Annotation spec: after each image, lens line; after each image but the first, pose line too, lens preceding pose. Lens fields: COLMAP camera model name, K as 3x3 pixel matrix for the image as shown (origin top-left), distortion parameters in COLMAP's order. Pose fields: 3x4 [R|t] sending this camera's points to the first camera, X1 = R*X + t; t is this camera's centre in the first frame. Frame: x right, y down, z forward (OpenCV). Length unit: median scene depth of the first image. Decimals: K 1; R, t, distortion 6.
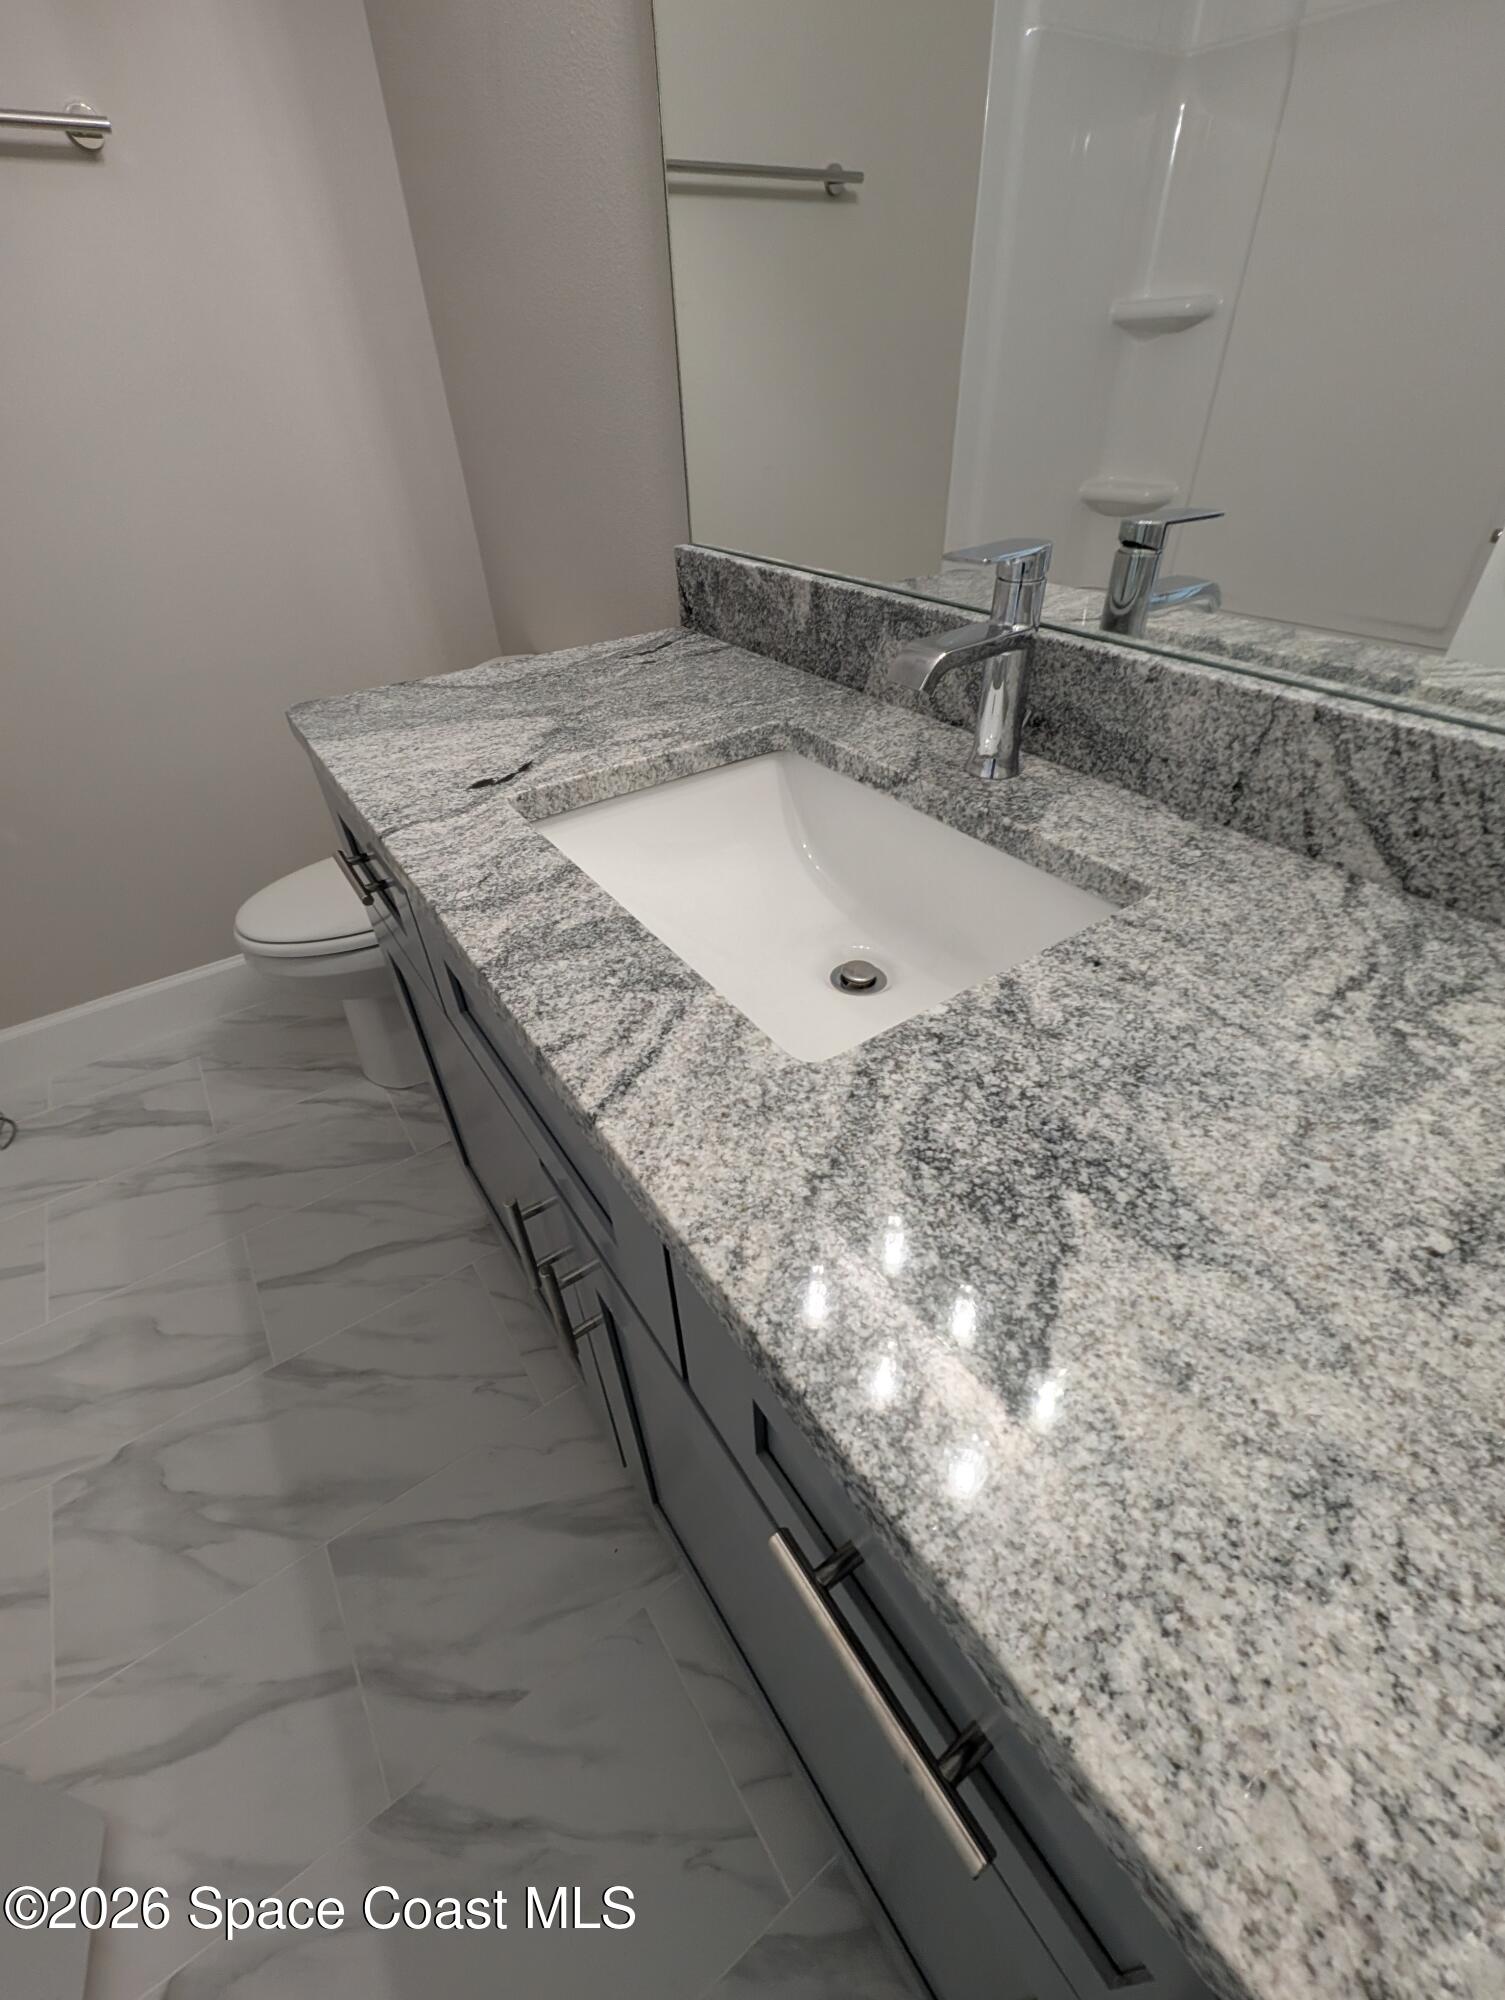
lens RADIAL K [[824.2, 0, 752.1], [0, 824.2, 1000.5], [0, 0, 1]] dist [0.002895, -0.001919]
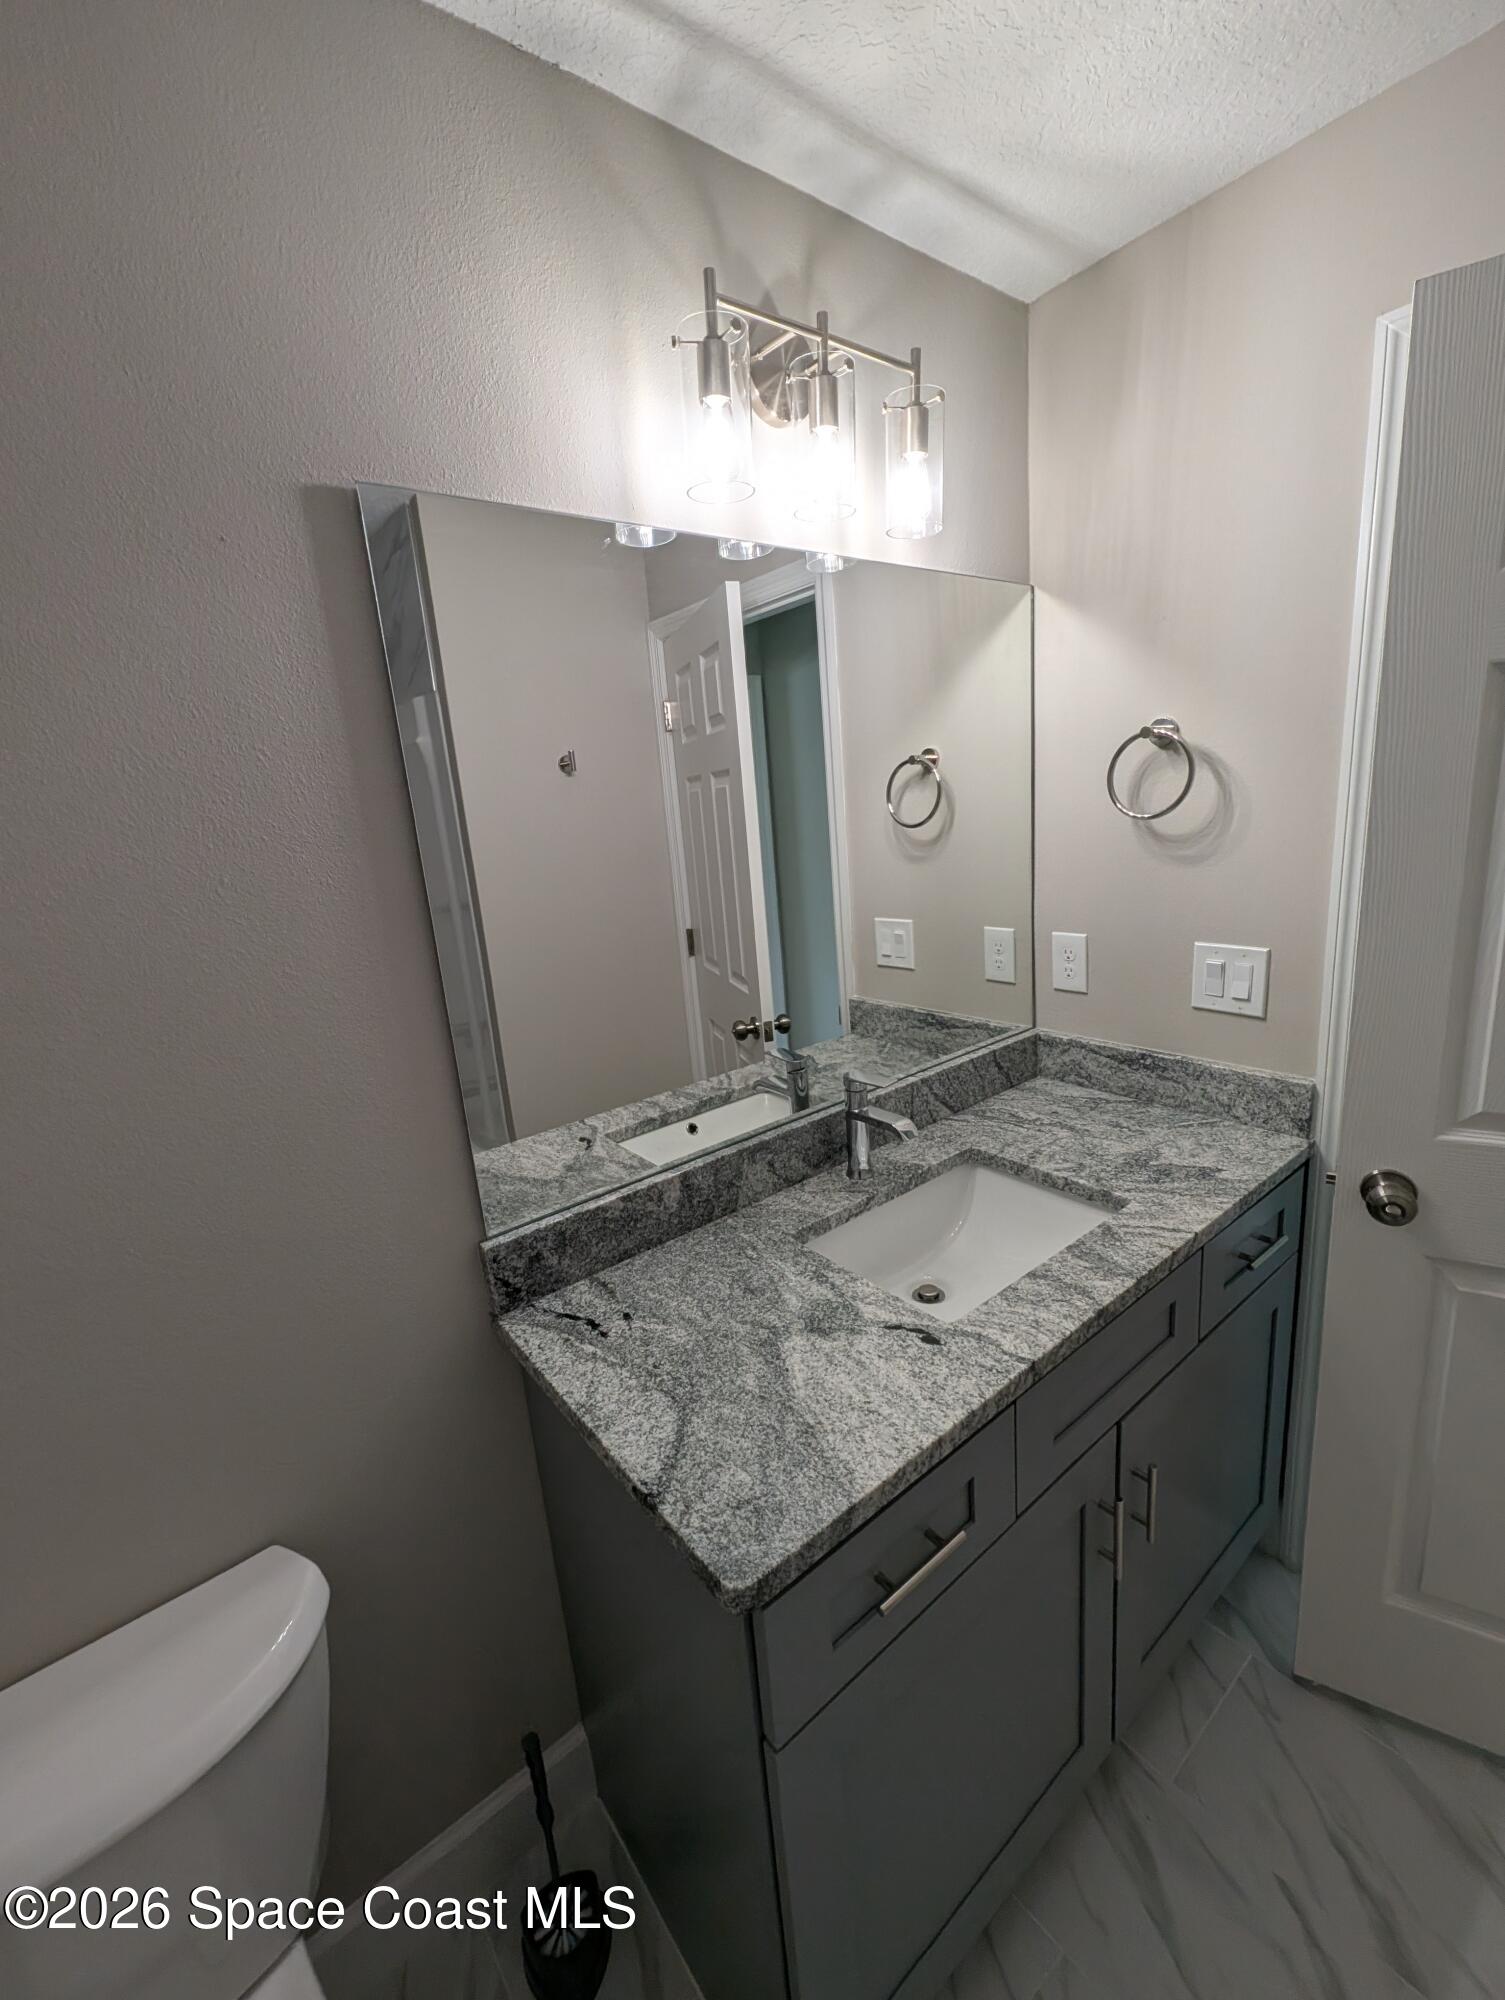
lens RADIAL K [[824.2, 0, 754.5], [0, 824.2, 997.9], [0, 0, 1]] dist [0.002895, -0.001919]
pose [[-0.056683, -0.192237, 0.979710, -1.447449], [0.675681, 0.715033, 0.179396, -1.044147], [-0.735012, 0.672140, 0.089360, 0.701333]]
